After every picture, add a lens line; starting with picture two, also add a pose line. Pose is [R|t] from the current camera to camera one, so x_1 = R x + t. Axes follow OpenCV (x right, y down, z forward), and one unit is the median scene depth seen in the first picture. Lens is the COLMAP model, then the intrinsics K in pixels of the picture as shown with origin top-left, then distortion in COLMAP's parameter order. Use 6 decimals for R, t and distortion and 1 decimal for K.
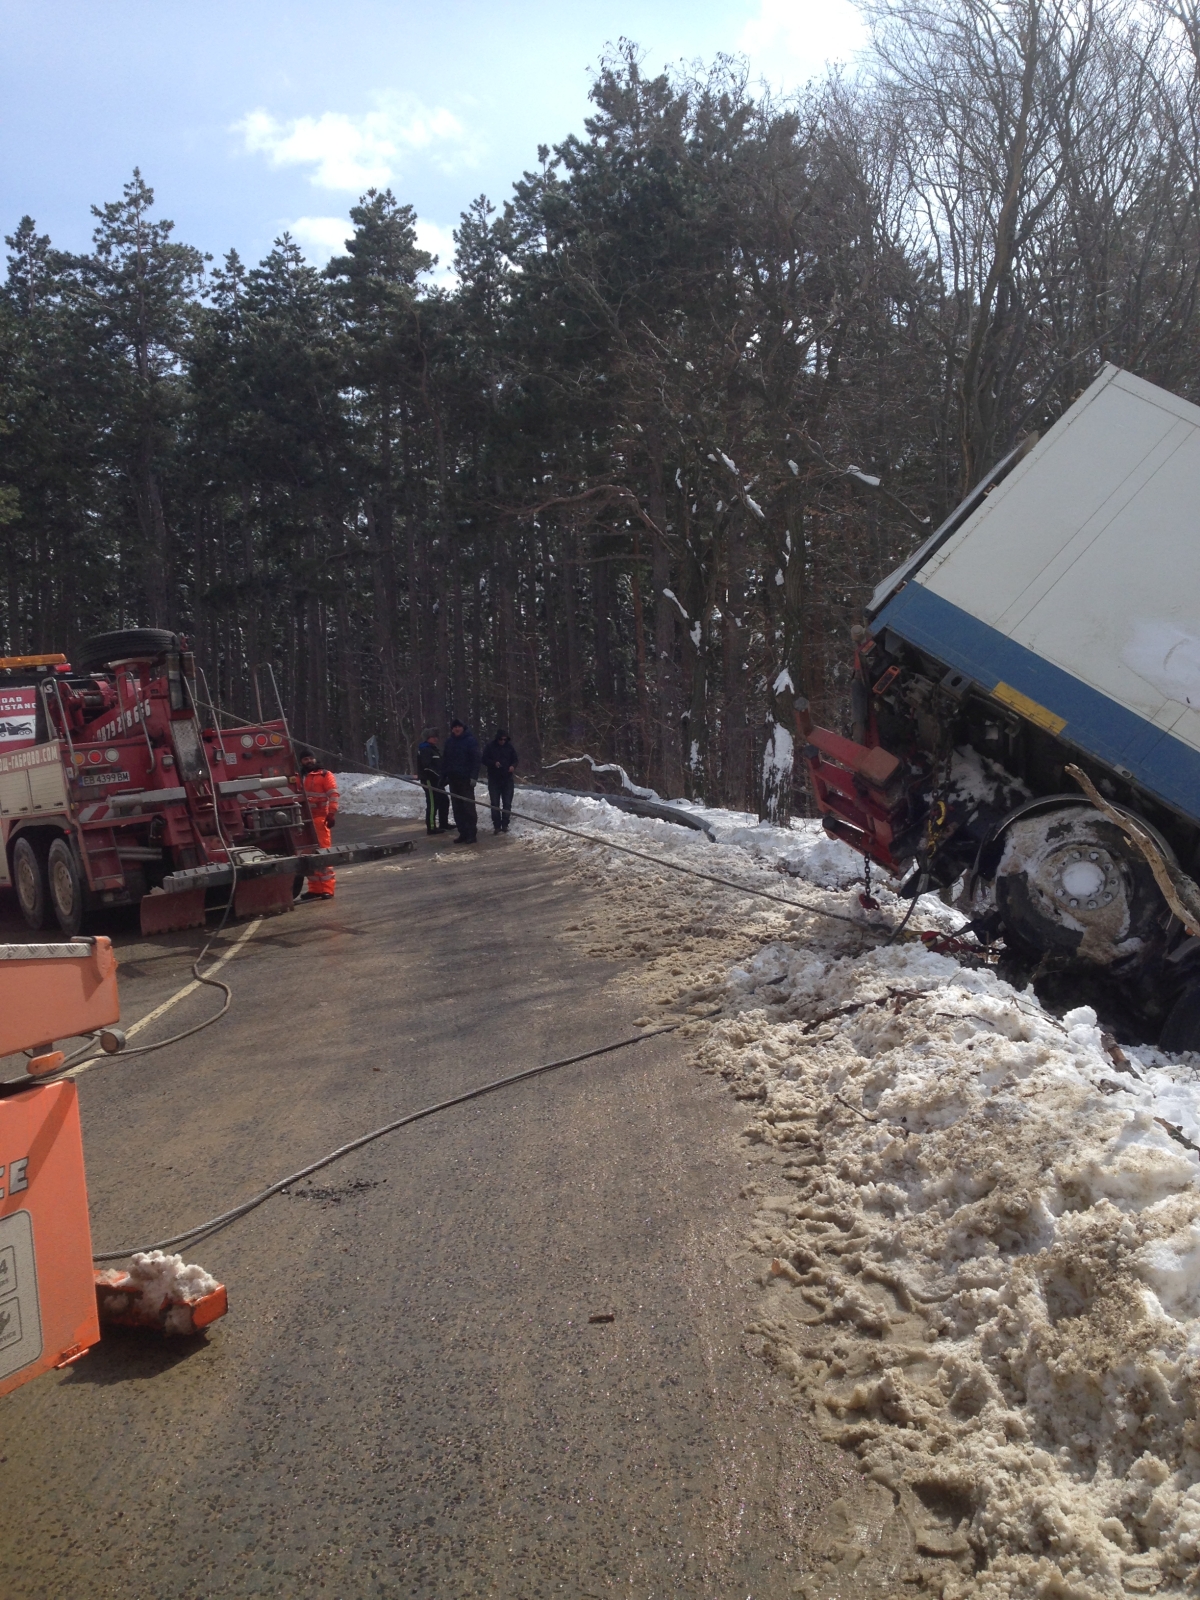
lens RADIAL K [[1542.9, 0, 598.7], [0, 1542.9, 827.1], [0, 0, 1]] dist [0.079663, 0.000000]
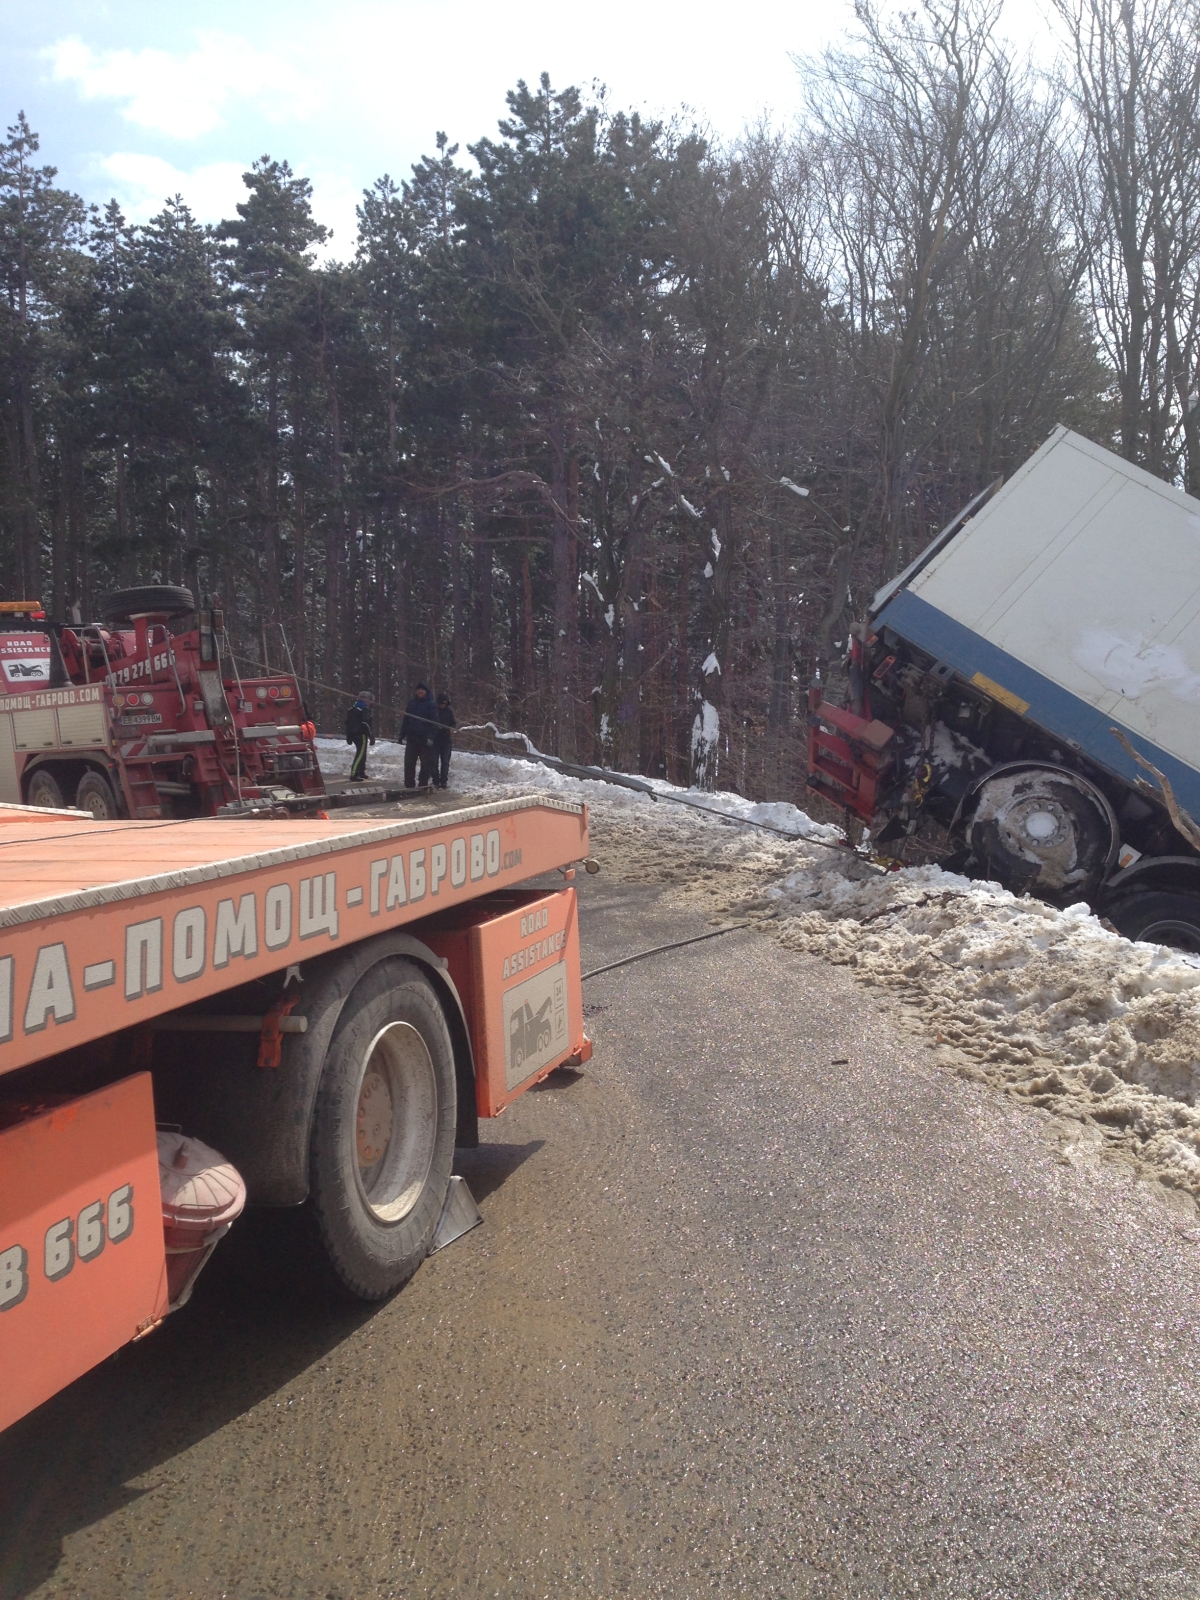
lens RADIAL K [[1542.9, 0, 613.9], [0, 1542.9, 830.2], [0, 0, 1]] dist [0.079663, 0.000000]
pose [[0.990727, 0.037456, 0.130599, -0.124556], [-0.039588, 0.999121, 0.013765, 0.019235], [-0.129969, -0.018807, 0.991340, -0.147230]]
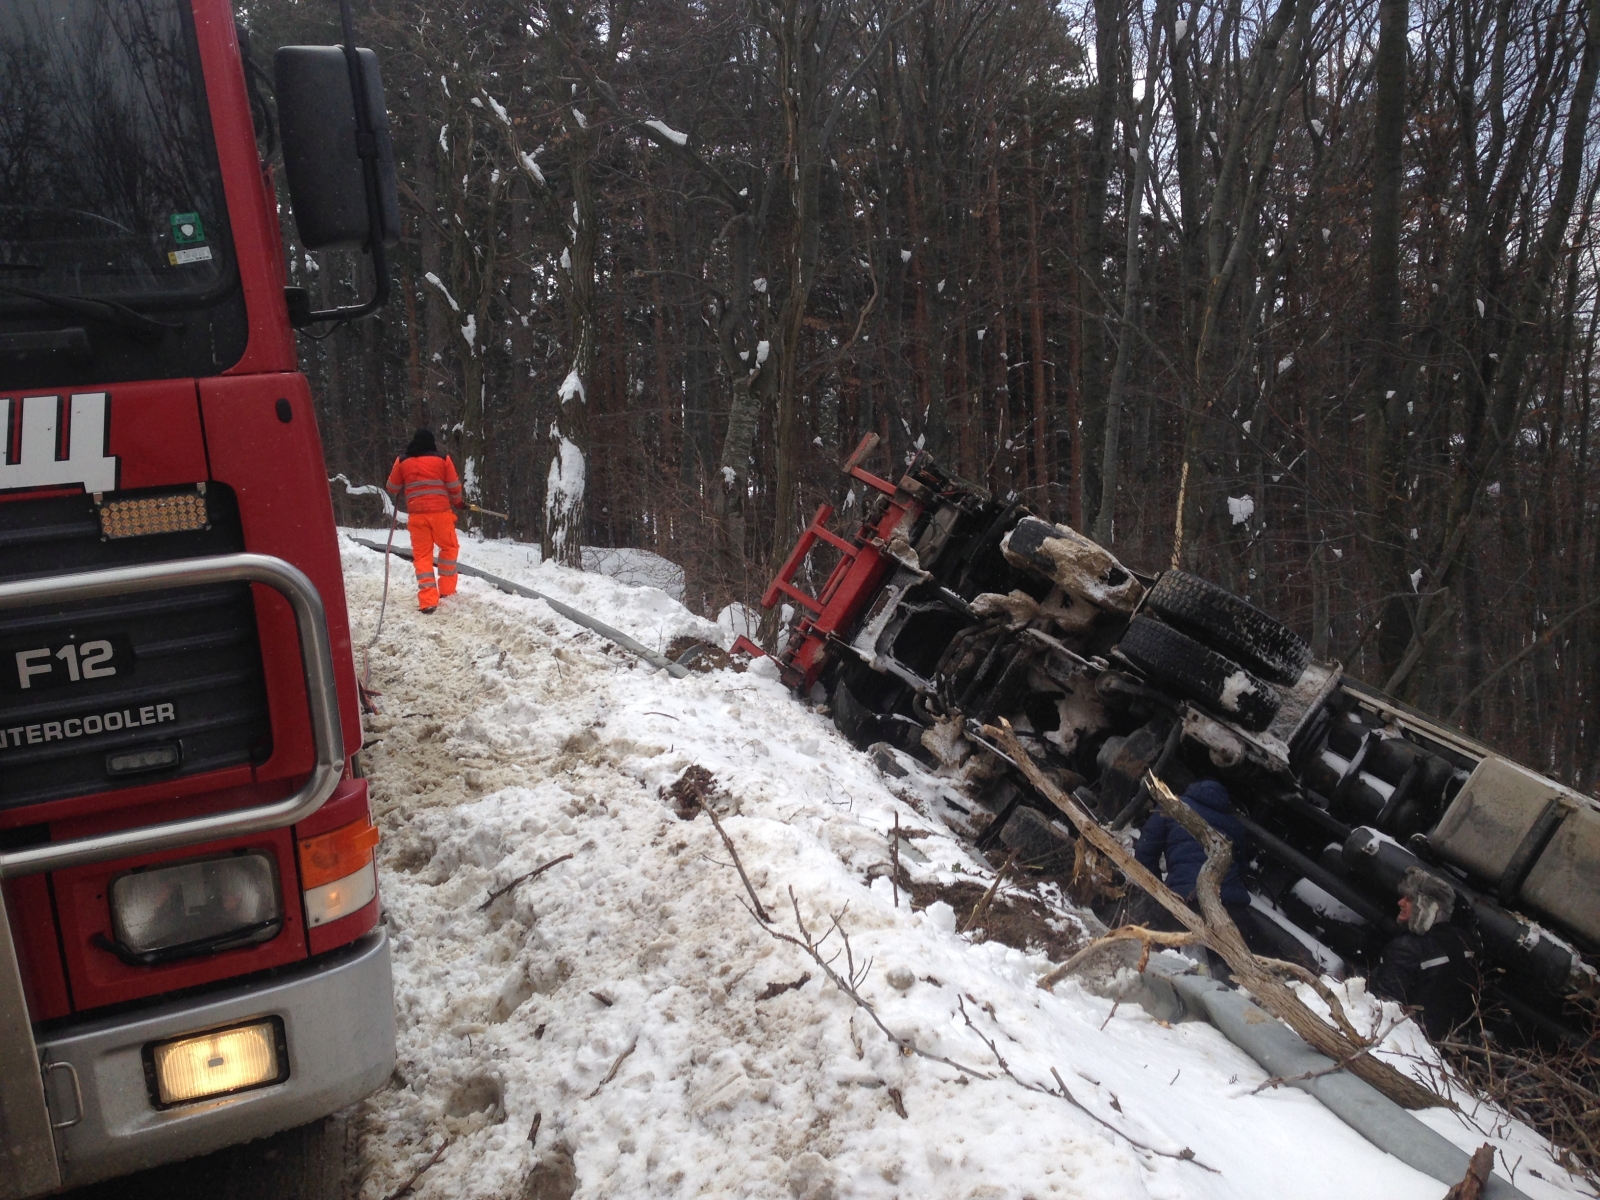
lens RADIAL K [[1542.9, 0, 807.0], [0, 1542.9, 591.6], [0, 0, 1]] dist [0.079663, 0.000000]
pose [[0.966581, -0.011563, 0.256101, 0.040943], [0.004251, 0.999568, 0.029086, -0.013606], [-0.256326, -0.027026, 0.966212, 0.250507]]
